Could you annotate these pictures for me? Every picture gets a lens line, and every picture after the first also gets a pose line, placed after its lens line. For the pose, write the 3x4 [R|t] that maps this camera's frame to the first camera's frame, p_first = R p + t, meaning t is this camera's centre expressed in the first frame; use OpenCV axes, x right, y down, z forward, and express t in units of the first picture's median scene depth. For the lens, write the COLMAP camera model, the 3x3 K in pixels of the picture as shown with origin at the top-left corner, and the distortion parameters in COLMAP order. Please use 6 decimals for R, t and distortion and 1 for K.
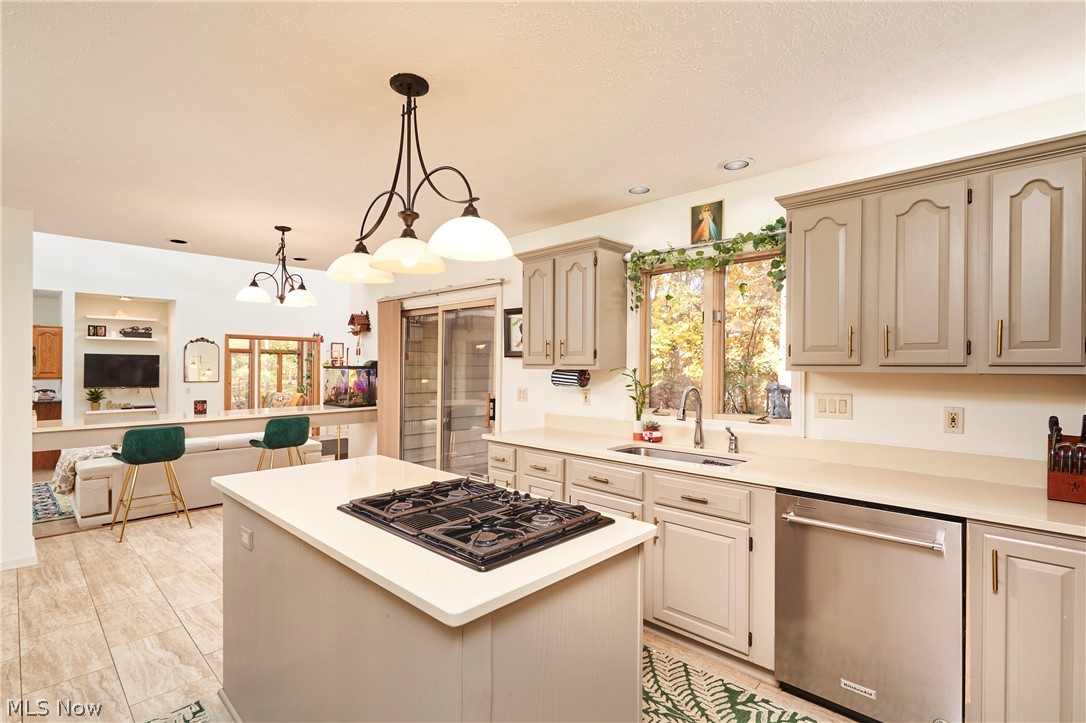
lens RADIAL K [[504.6, 0, 543.0], [0, 504.6, 361.5], [0, 0, 1]] dist [0.012797, 0.000165]
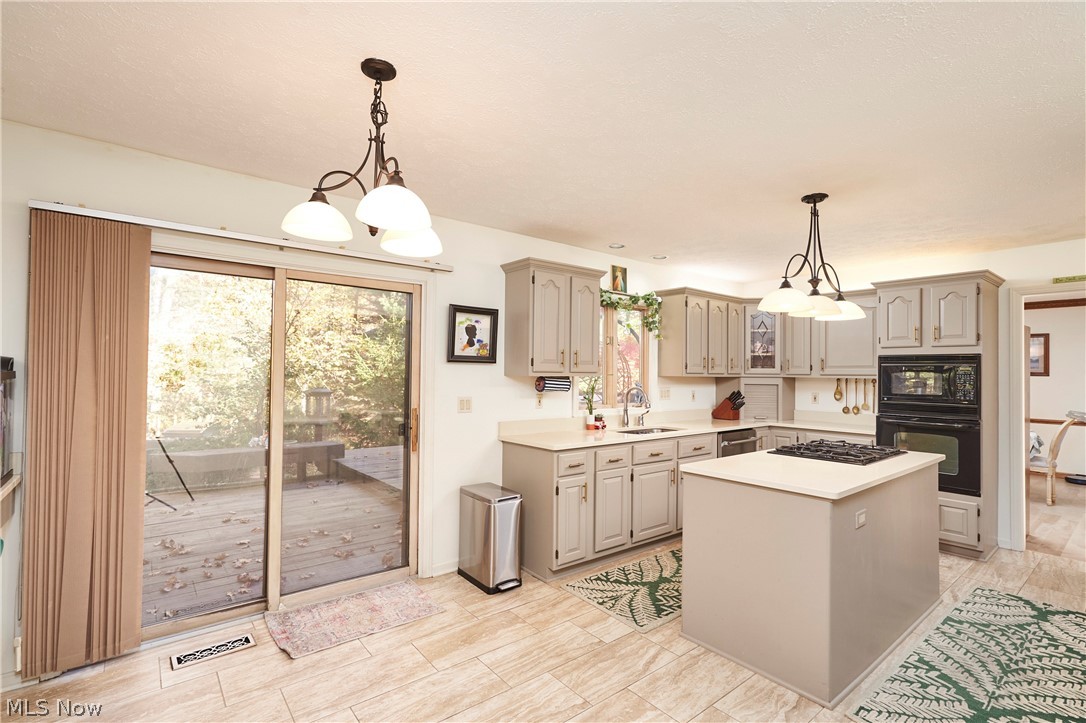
lens RADIAL K [[504.6, 0, 543.0], [0, 504.6, 361.5], [0, 0, 1]] dist [0.012797, 0.000165]
pose [[0.137145, 0.017962, 0.990388, -1.195072], [-0.014956, 0.999759, -0.016061, 0.002012], [-0.990438, -0.012609, 0.137380, 1.002328]]
